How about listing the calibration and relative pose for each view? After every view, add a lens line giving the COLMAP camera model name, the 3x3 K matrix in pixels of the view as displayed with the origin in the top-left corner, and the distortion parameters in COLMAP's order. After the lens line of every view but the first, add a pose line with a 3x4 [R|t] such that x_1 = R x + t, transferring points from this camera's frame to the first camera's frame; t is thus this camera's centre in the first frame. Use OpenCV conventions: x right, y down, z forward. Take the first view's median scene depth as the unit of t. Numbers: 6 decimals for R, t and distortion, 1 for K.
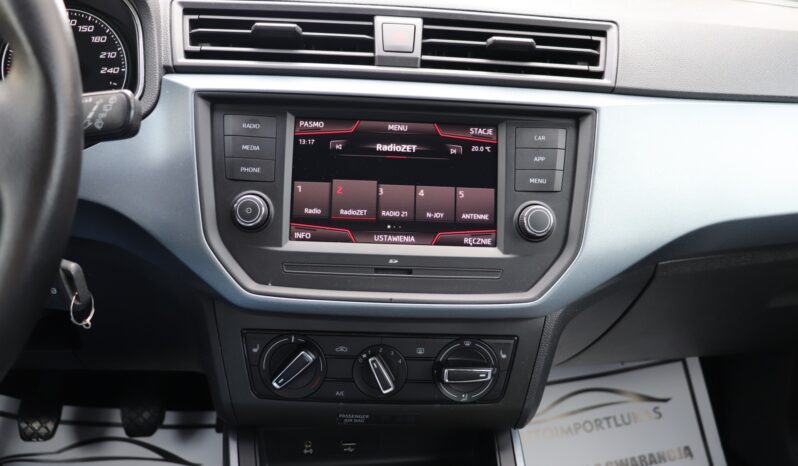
lens RADIAL K [[660.2, 0, 399.0], [0, 660.2, 233.0], [0, 0, 1]] dist [-0.187968, 0.167905]
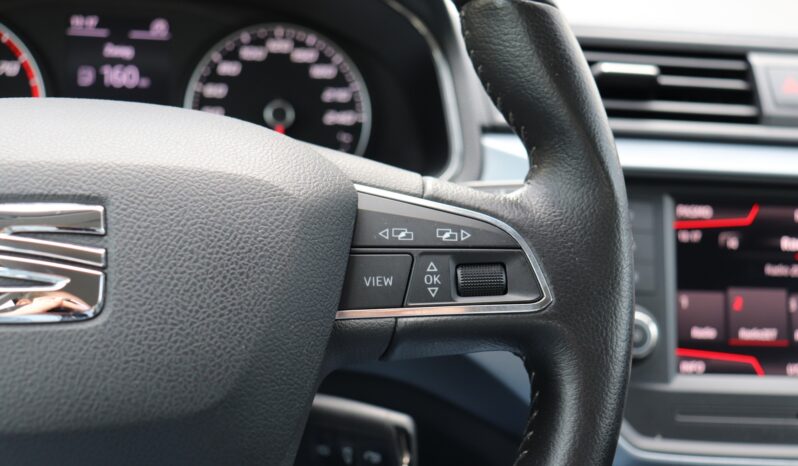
lens RADIAL K [[1018.7, 0, 399.0], [0, 1018.7, 233.0], [0, 0, 1]] dist [0.014445, 0.004074]
pose [[0.998976, -0.000136, 0.045249, -0.506650], [0.002886, 0.998151, -0.060720, -0.074769], [-0.045157, 0.060789, 0.997129, -0.103802]]
